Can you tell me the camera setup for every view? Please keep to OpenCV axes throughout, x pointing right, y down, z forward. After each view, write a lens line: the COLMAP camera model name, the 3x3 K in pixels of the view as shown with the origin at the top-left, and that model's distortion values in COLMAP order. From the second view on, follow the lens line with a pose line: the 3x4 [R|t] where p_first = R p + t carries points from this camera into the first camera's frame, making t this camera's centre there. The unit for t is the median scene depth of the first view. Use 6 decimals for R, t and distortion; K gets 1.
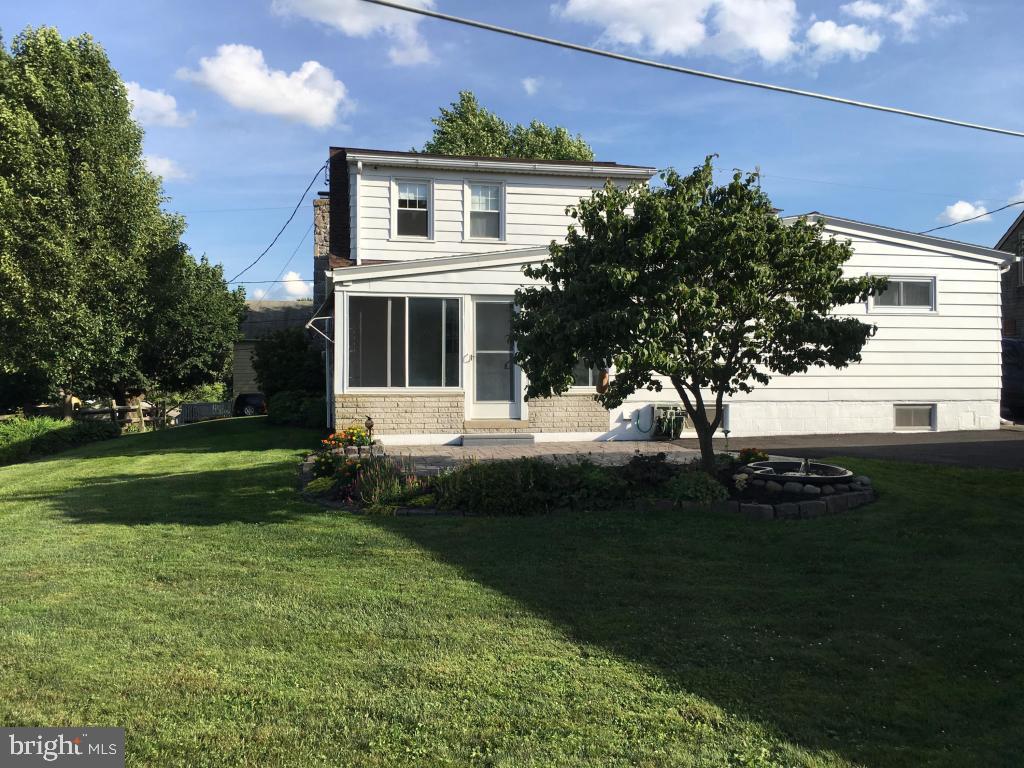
lens RADIAL K [[866.9, 0, 500.3], [0, 866.9, 379.8], [0, 0, 1]] dist [0.083005, -0.111807]
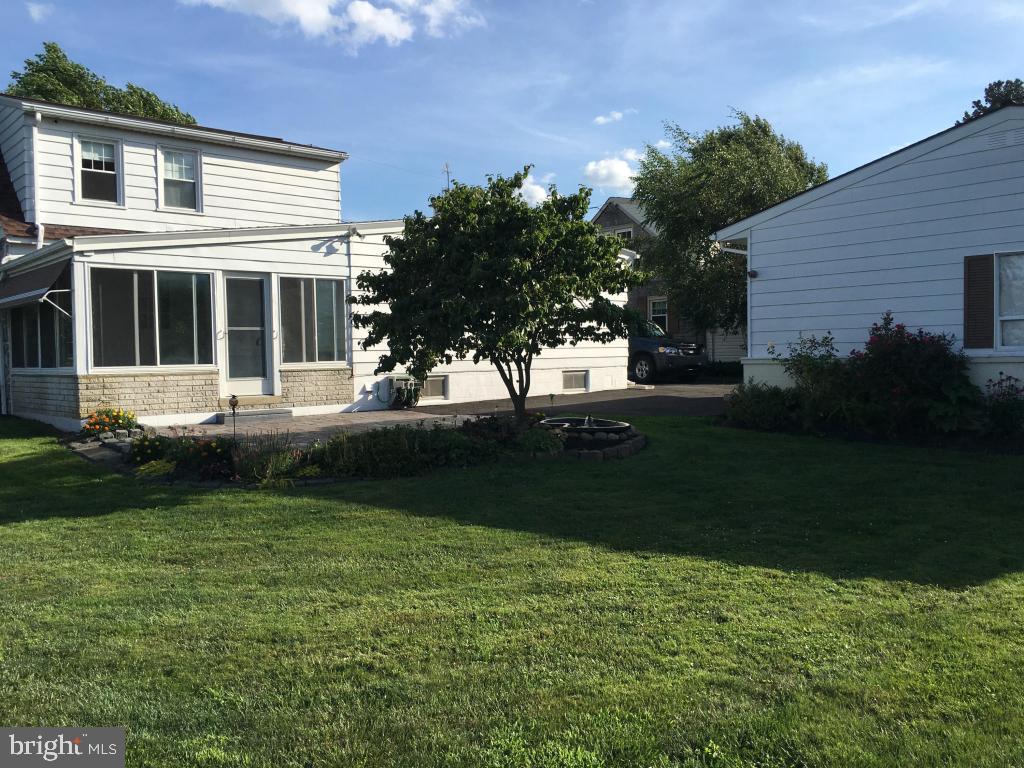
lens RADIAL K [[866.9, 0, 500.3], [0, 866.9, 379.8], [0, 0, 1]] dist [0.083005, -0.111807]
pose [[0.870382, -0.029879, 0.491469, -0.247966], [0.015144, 0.999309, 0.033935, -0.002825], [-0.492144, -0.022094, 0.870234, -0.018492]]
